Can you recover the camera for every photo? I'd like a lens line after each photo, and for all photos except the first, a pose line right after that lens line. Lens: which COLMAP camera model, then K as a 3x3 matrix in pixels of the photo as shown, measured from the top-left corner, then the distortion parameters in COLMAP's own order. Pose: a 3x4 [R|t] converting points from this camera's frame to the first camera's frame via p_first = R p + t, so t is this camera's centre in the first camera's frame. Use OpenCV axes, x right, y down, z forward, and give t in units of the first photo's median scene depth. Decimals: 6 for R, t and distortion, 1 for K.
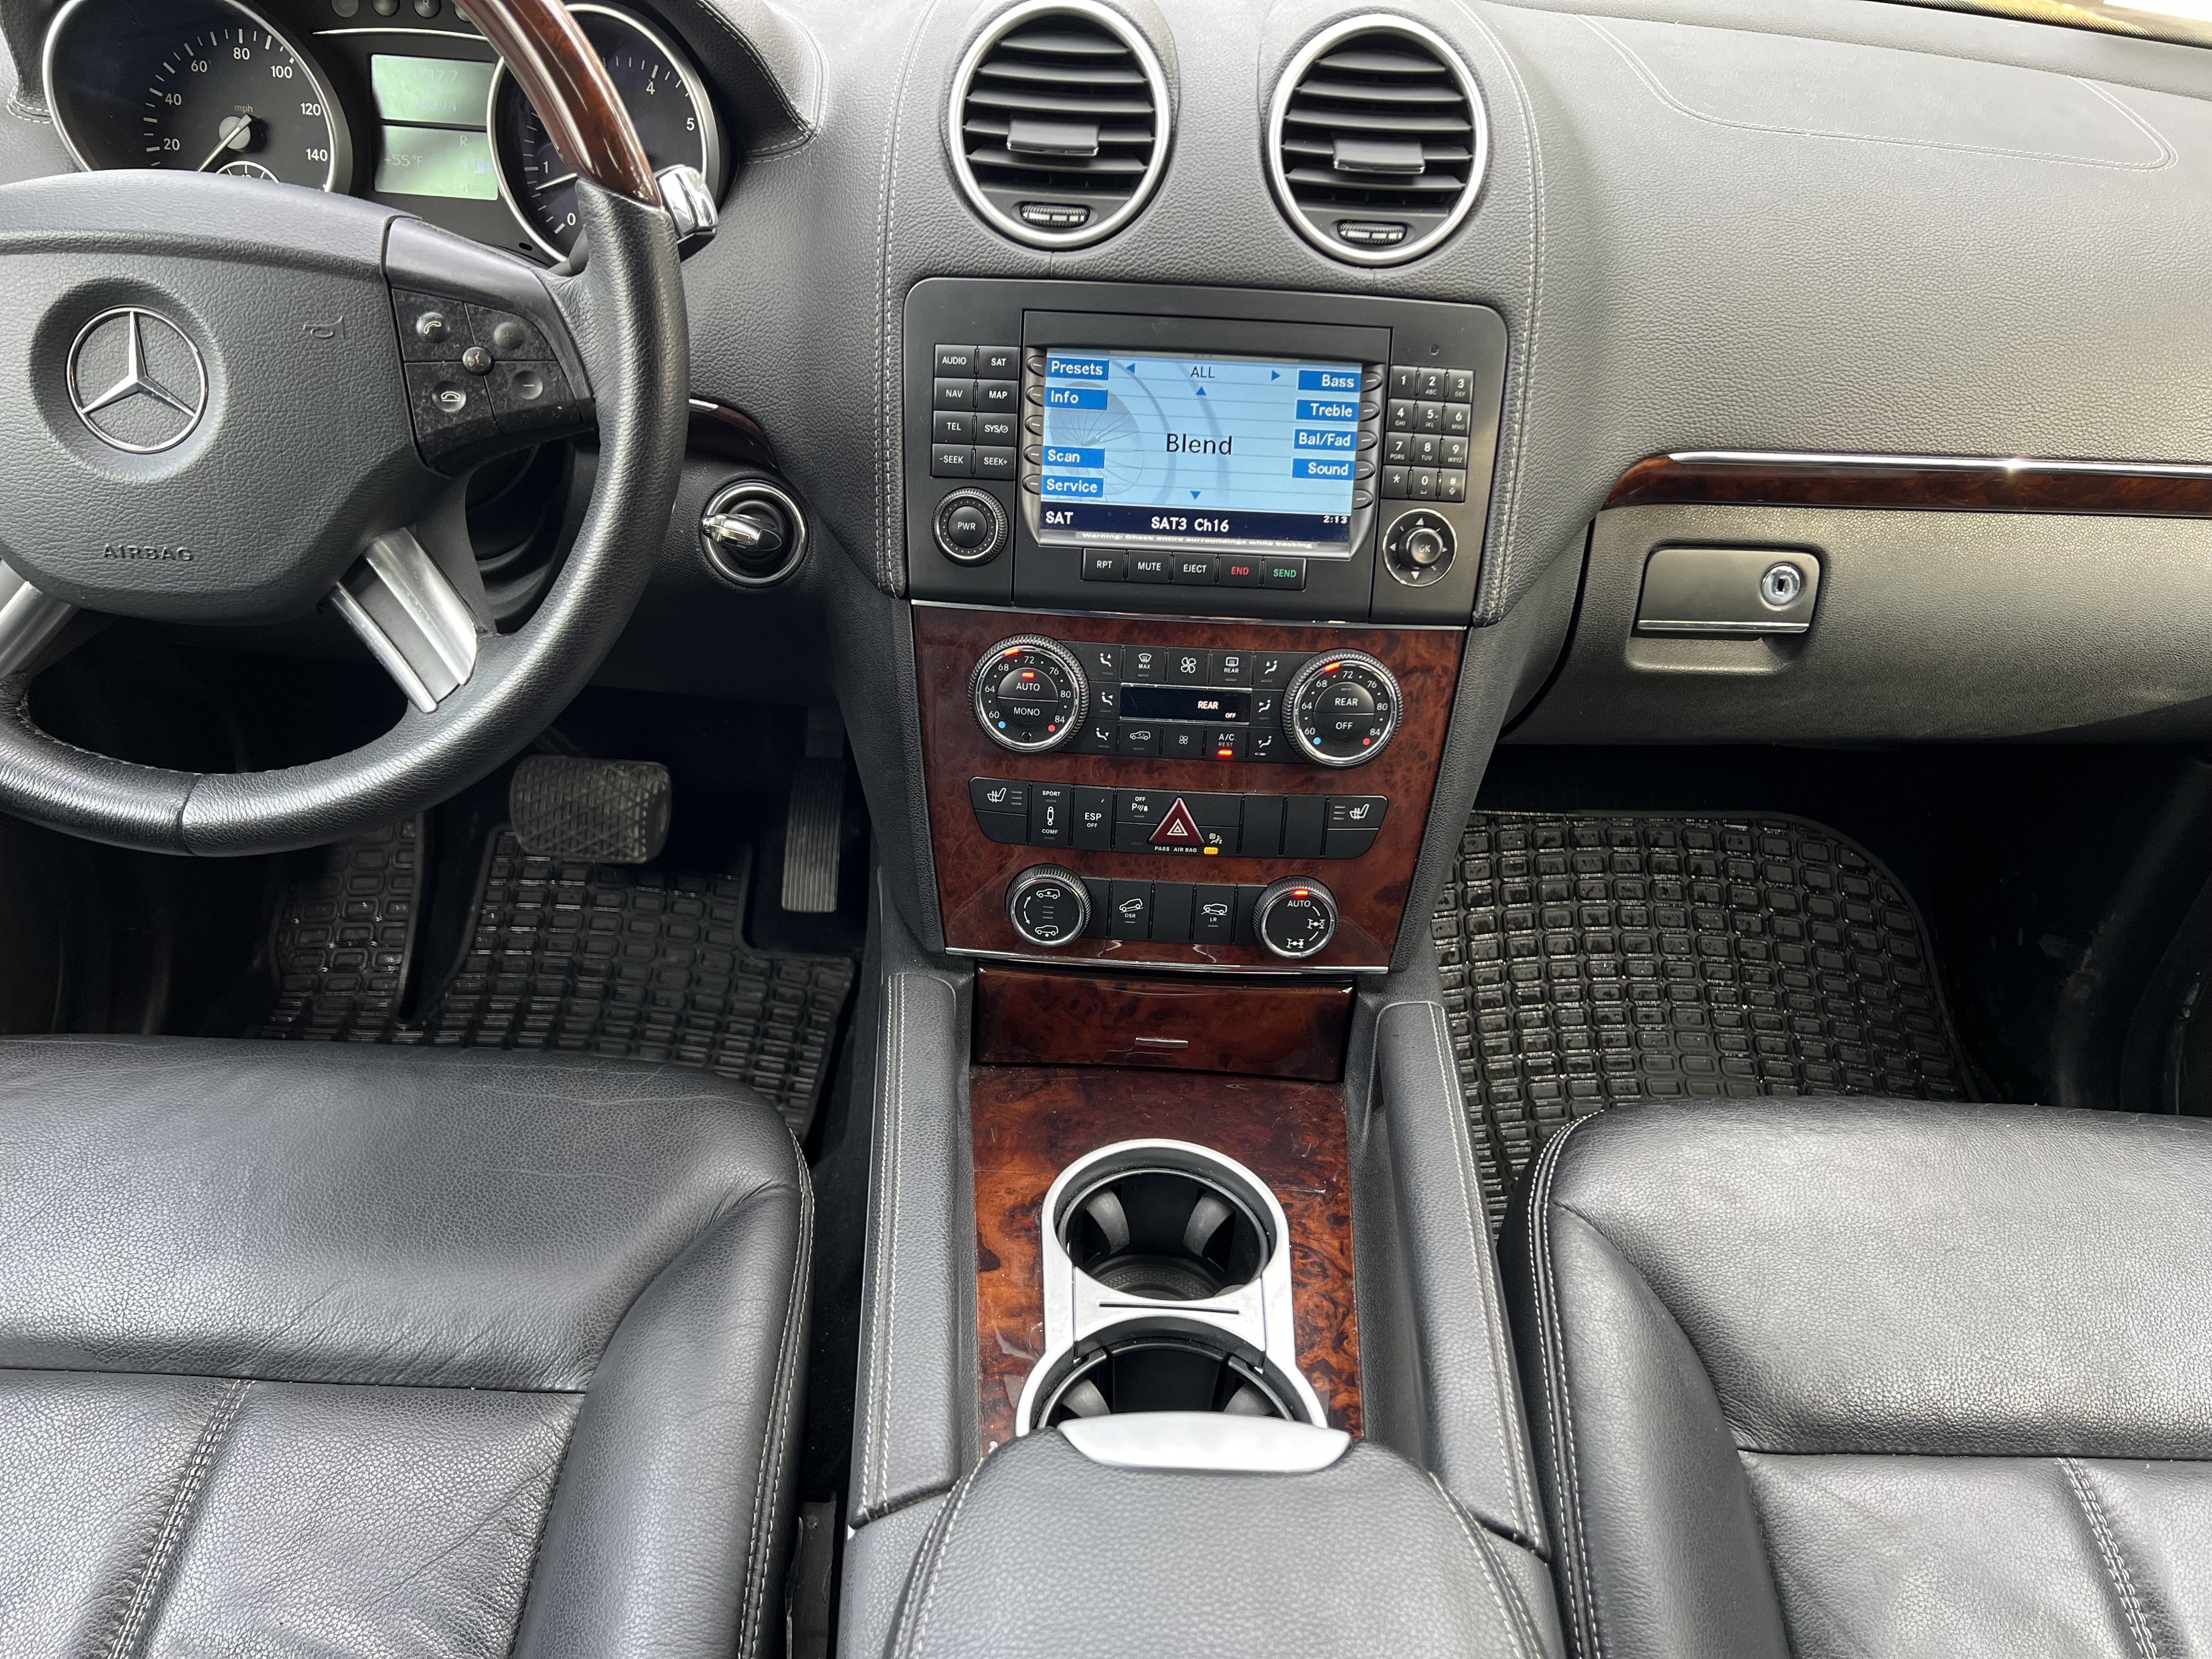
lens RADIAL K [[1674.4, 0, 1125.2], [0, 1674.4, 846.0], [0, 0, 1]] dist [0.060822, -0.078580]
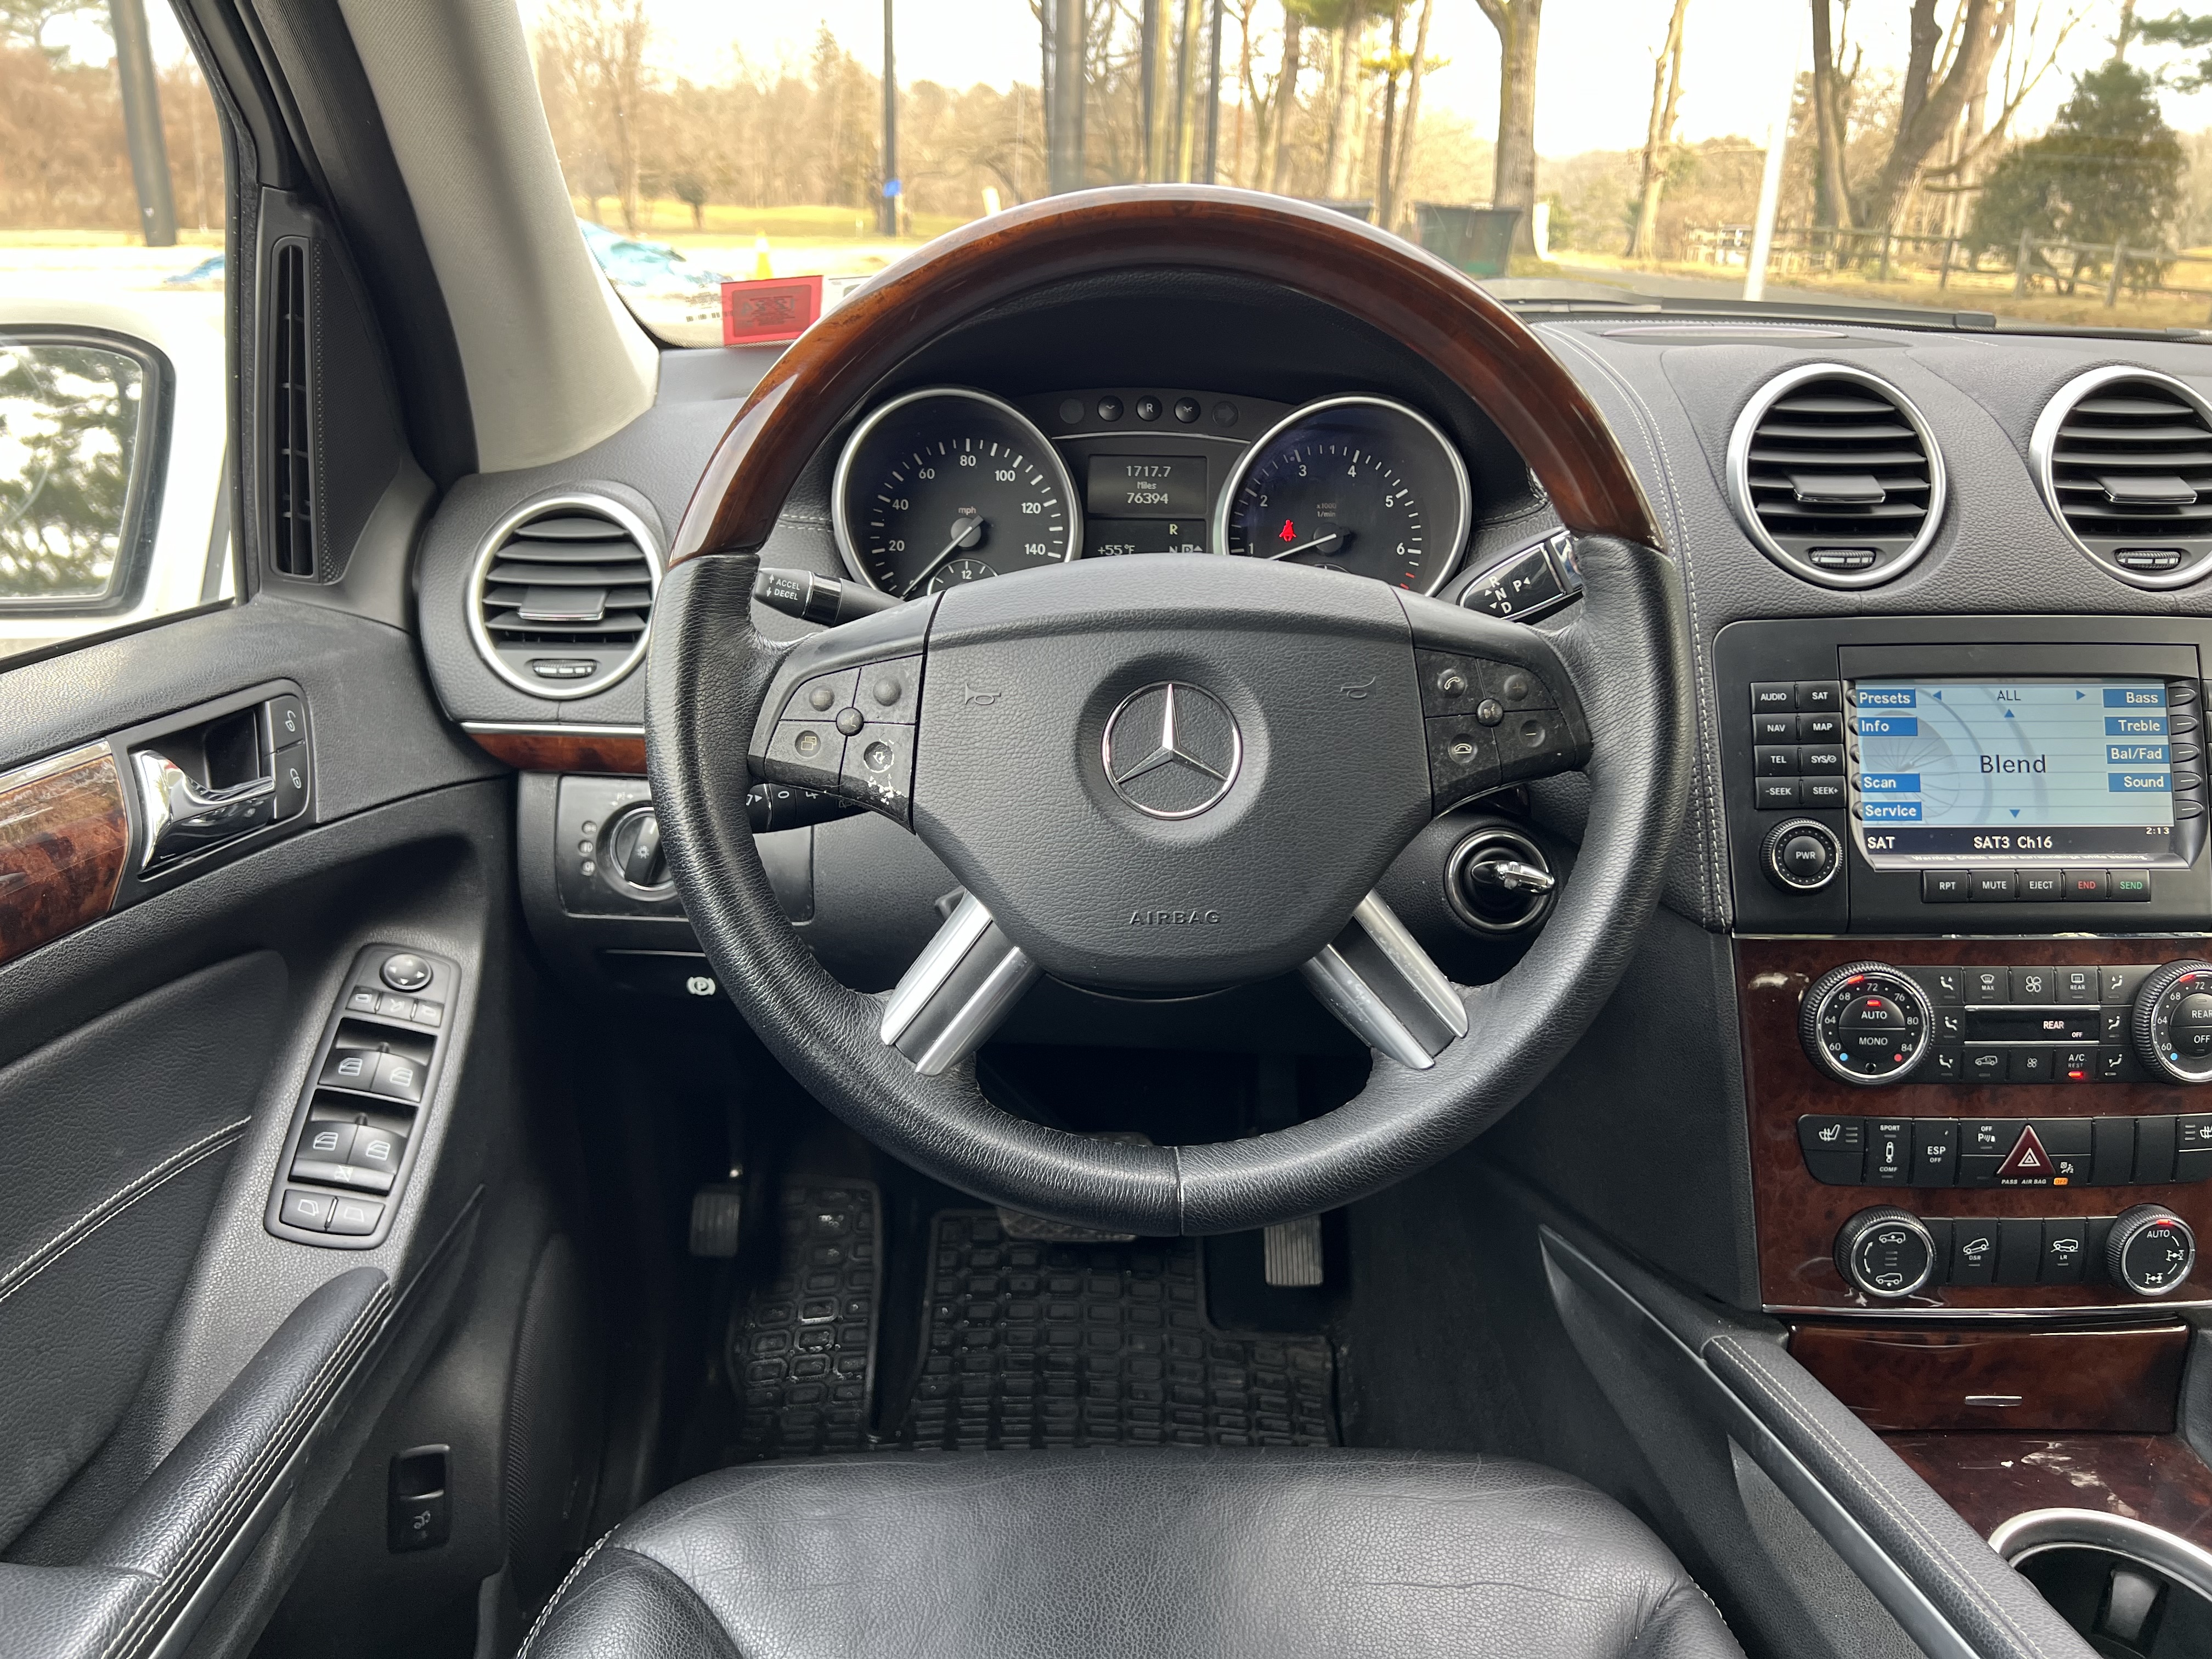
lens RADIAL K [[1674.4, 0, 1087.6], [0, 1674.4, 824.3], [0, 0, 1]] dist [0.060822, -0.078580]
pose [[0.998370, -0.051851, 0.023852, -0.522060], [0.055934, 0.972013, -0.228173, -0.005605], [-0.011353, 0.229135, 0.973328, 0.034751]]
